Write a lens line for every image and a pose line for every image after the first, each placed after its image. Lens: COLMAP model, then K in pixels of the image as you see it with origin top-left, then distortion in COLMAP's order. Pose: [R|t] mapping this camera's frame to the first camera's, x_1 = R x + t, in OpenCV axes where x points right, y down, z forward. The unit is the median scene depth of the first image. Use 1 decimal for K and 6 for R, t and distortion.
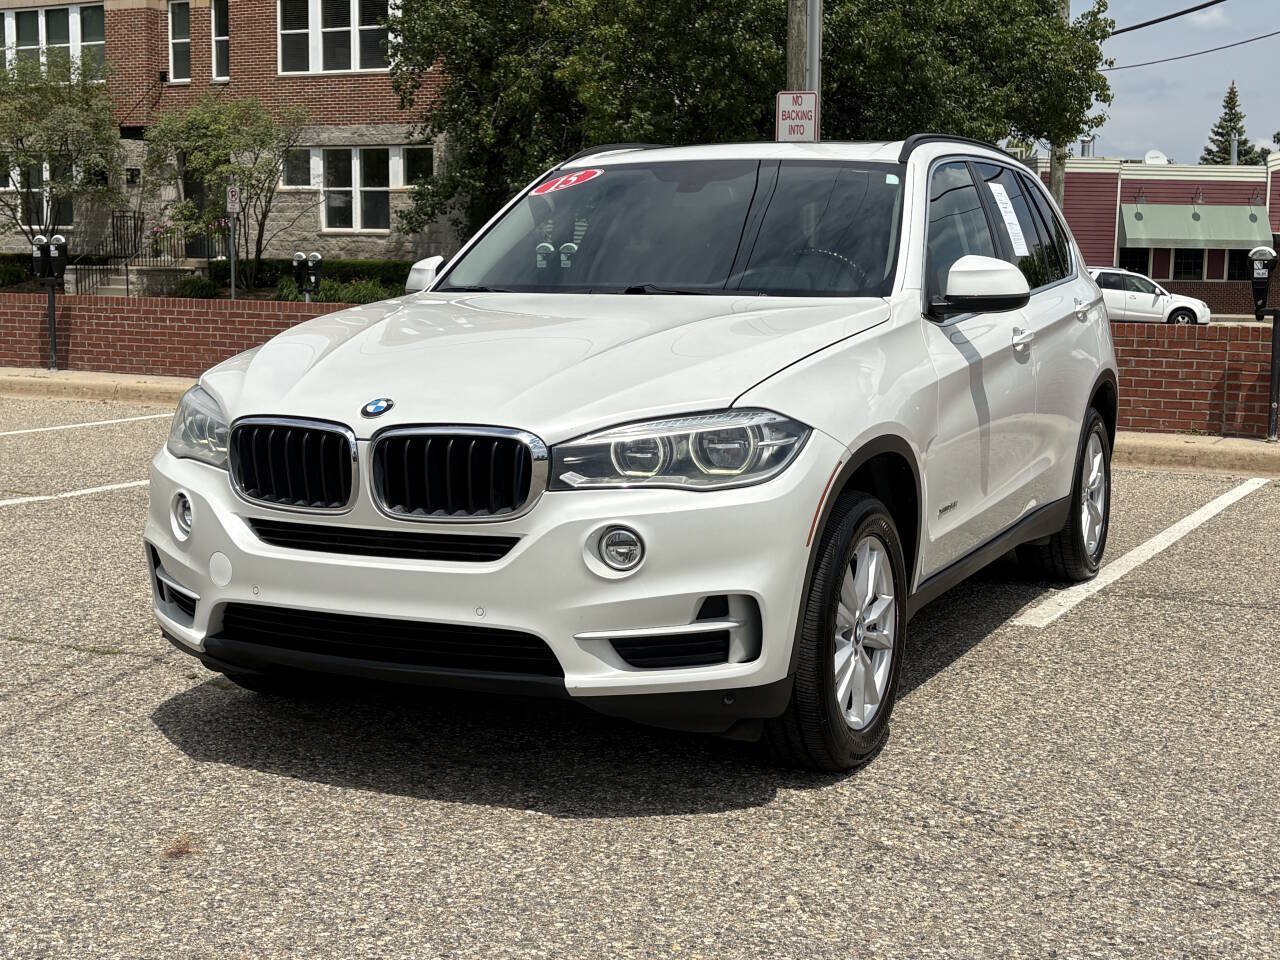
lens RADIAL K [[1723.8, 0, 640.0], [0, 1723.8, 480.0], [0, 0, 1]] dist [0.227069, -0.833068]
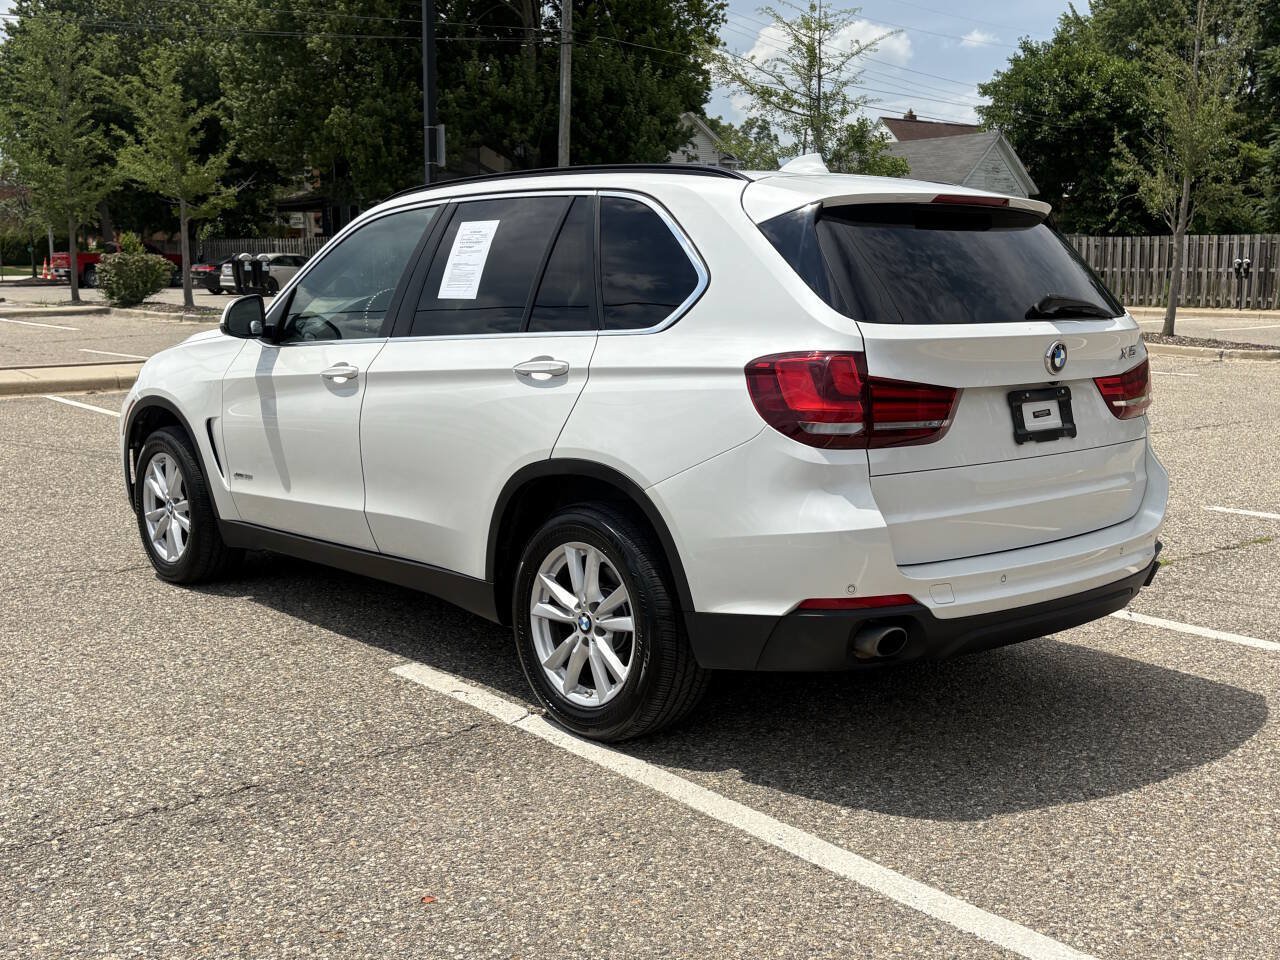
lens RADIAL K [[1414.0, 0, 634.8], [0, 1414.0, 483.0], [0, 0, 1]] dist [0.138273, -0.369917]
pose [[-0.387310, 0.128915, -0.912892, 1.098647], [-0.119845, 0.974735, 0.188494, -0.230748], [0.914127, 0.182411, -0.362075, 1.701454]]
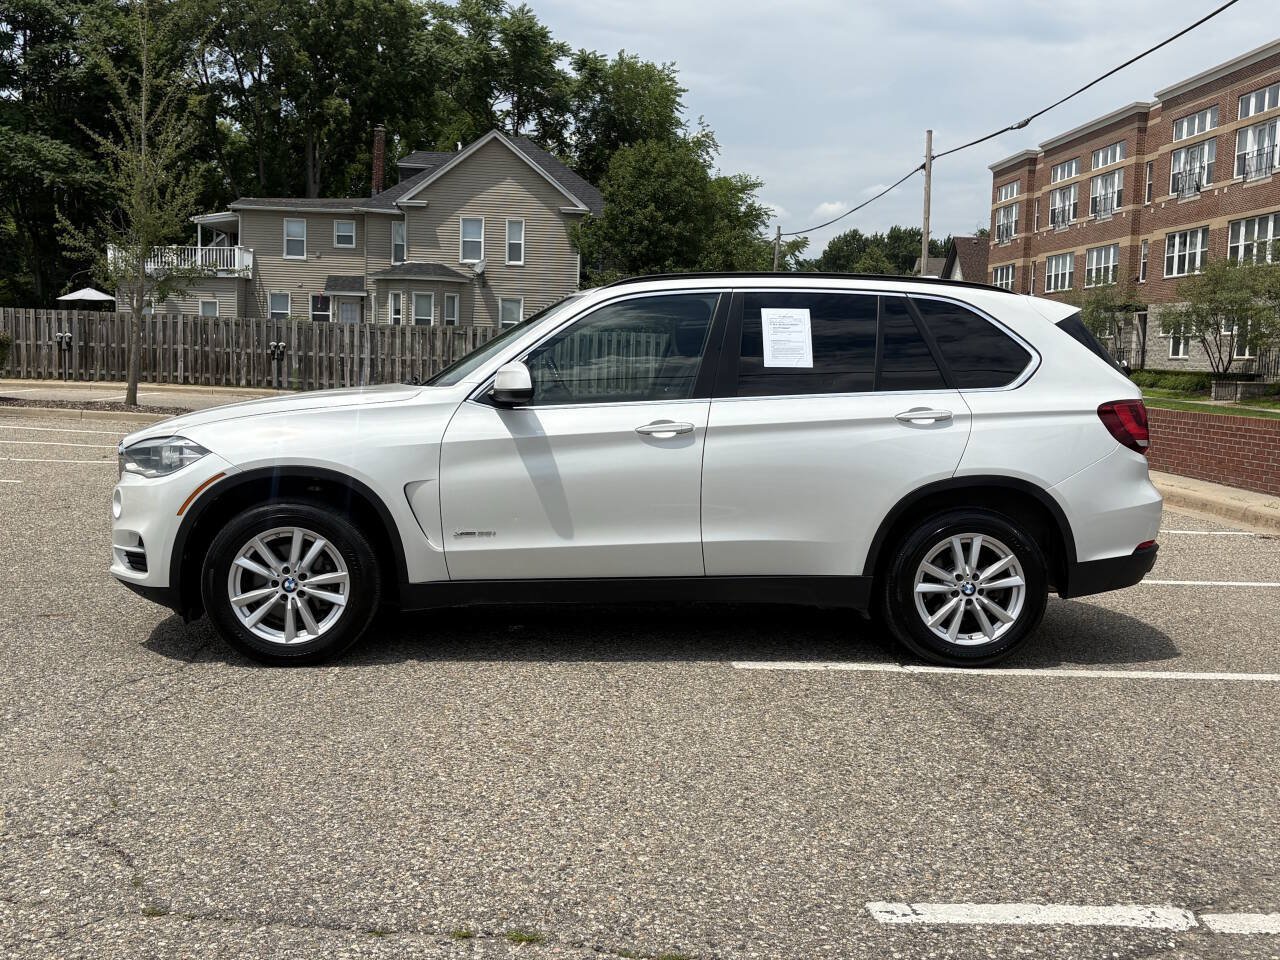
lens RADIAL K [[1414.0, 0, 634.8], [0, 1414.0, 483.0], [0, 0, 1]] dist [0.138273, -0.369917]
pose [[0.515549, 0.078444, -0.853262, 1.249599], [-0.128452, 0.991623, 0.013553, -0.059030], [0.847177, 0.102616, 0.521307, 0.494292]]
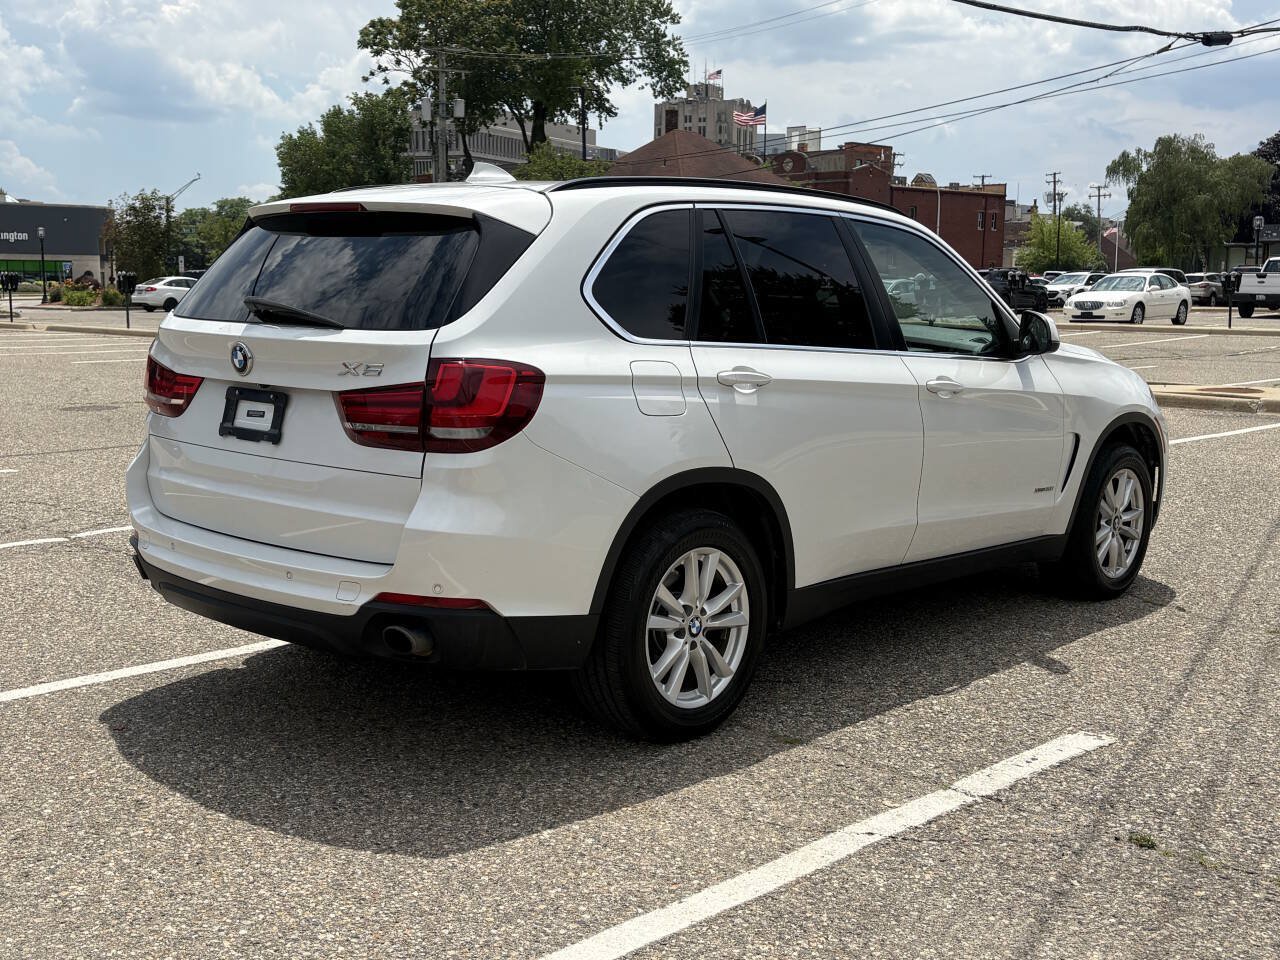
lens RADIAL K [[1473.8, 0, 634.2], [0, 1473.8, 479.1], [0, 0, 1]] dist [0.145012, -0.418164]
pose [[-0.957711, -0.061474, 0.281088, -0.175164], [0.014395, 0.965450, 0.260192, -0.328386], [-0.287371, 0.253235, -0.923737, 2.349587]]
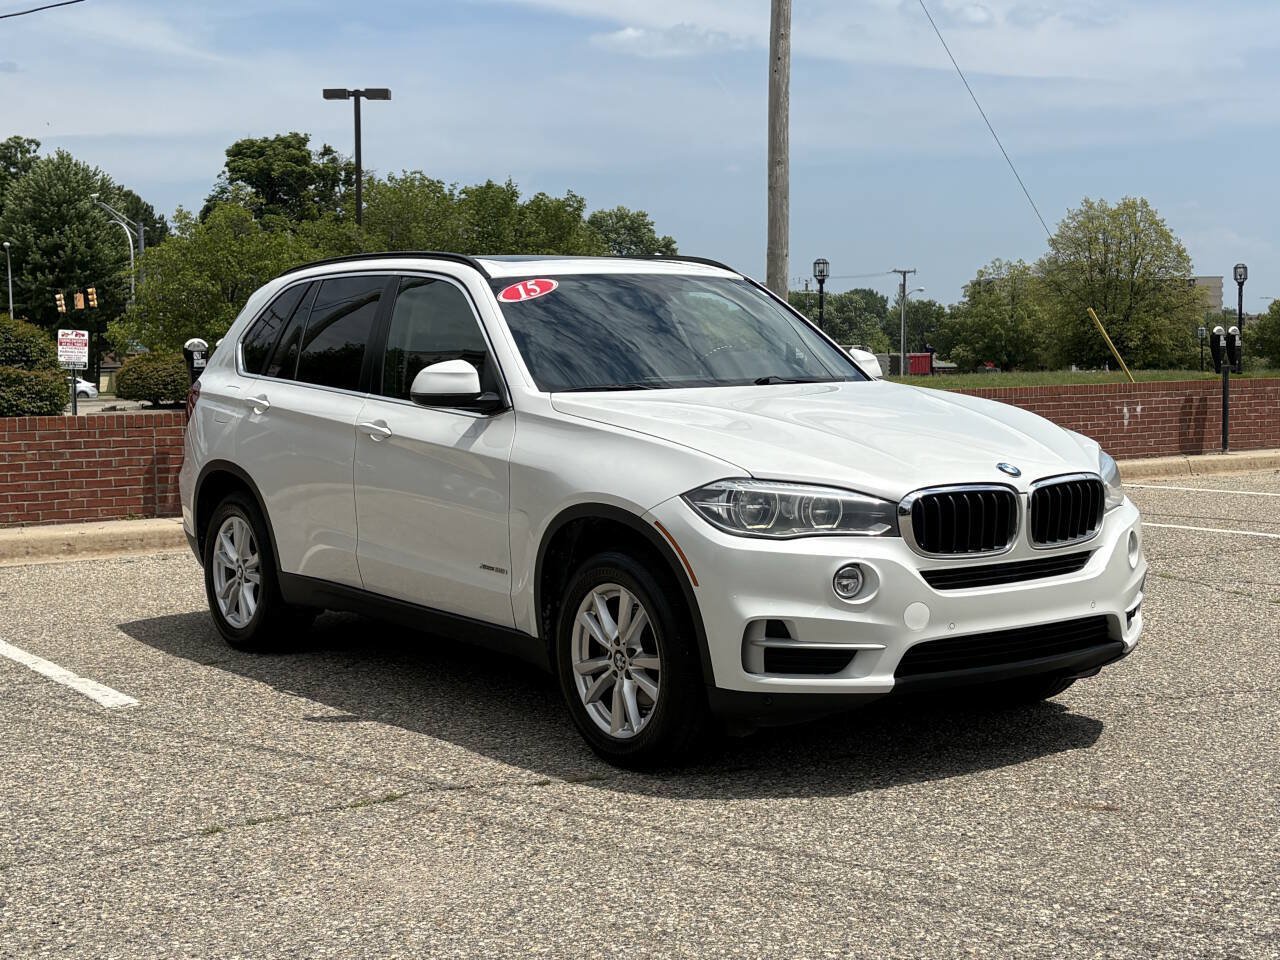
lens RADIAL K [[1912.2, 0, 636.8], [0, 1912.2, 481.8], [0, 0, 1]] dist [0.165302, -0.037135]
pose [[0.483269, -0.083297, 0.871500, -1.251070], [0.130127, 0.991240, 0.022583, -0.082050], [-0.865747, 0.102492, 0.489875, 0.418709]]
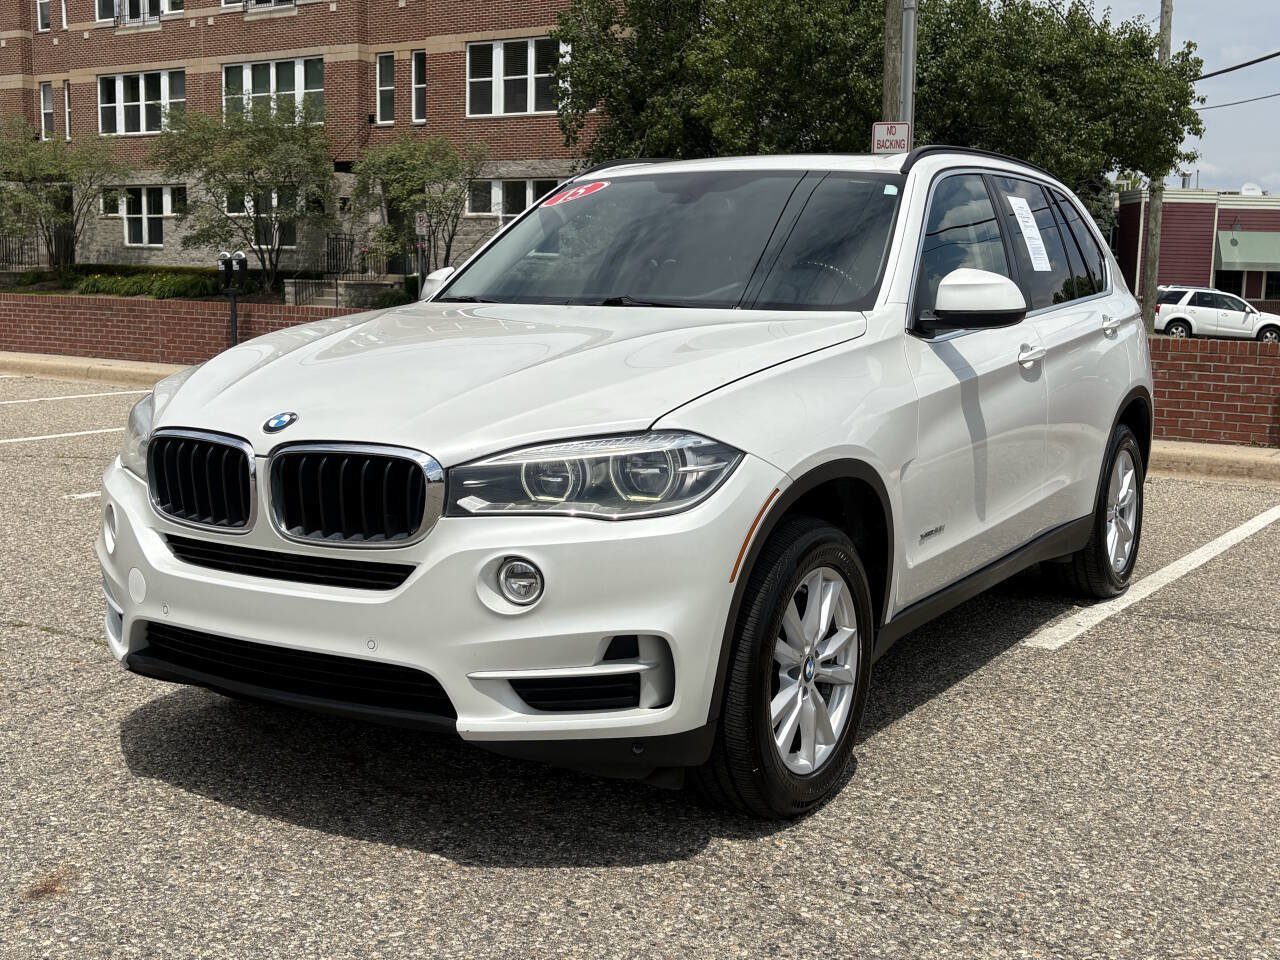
lens RADIAL K [[1473.8, 0, 634.2], [0, 1473.8, 479.1], [0, 0, 1]] dist [0.145012, -0.418164]
pose [[0.994275, 0.021657, -0.104630, 0.099091], [-0.020726, 0.999735, 0.009972, -0.018144], [0.104818, -0.007746, 0.994461, 0.172214]]
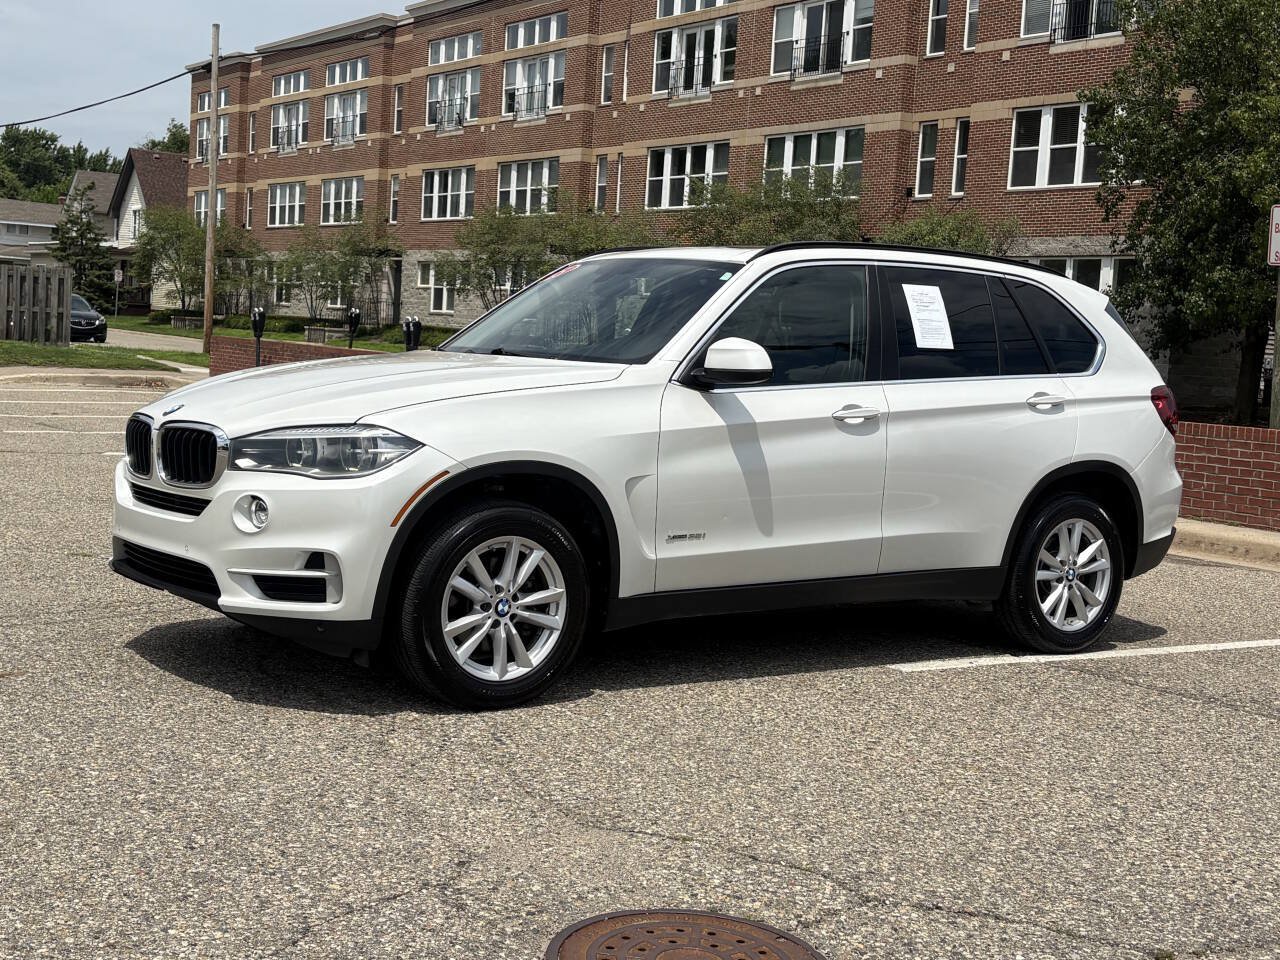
lens RADIAL K [[1723.8, 0, 640.0], [0, 1723.8, 480.0], [0, 0, 1]] dist [0.227069, -0.833068]
pose [[0.882701, 0.077663, -0.463474, 0.718089], [-0.106534, 0.993643, -0.036395, 0.024085], [0.457701, 0.081501, 0.885363, -0.111311]]
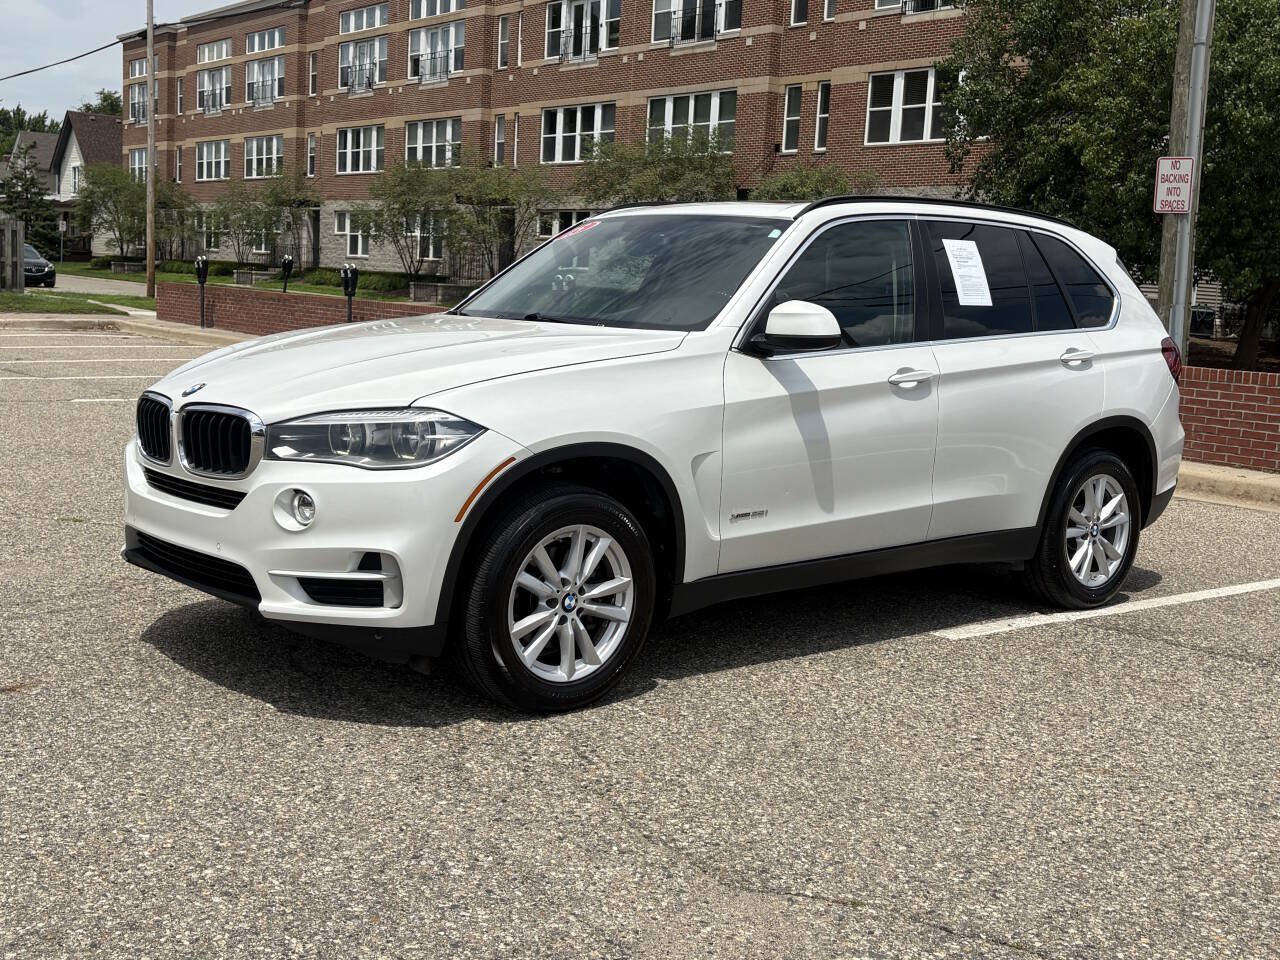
lens RADIAL K [[1472.1, 0, 629.8], [0, 1472.1, 479.4], [0, 0, 1]] dist [0.179144, -0.595712]
pose [[0.914949, 0.085359, -0.394438, 0.492875], [-0.088023, 0.996053, 0.011371, -0.011908], [0.393852, 0.024316, 0.918852, 0.057908]]
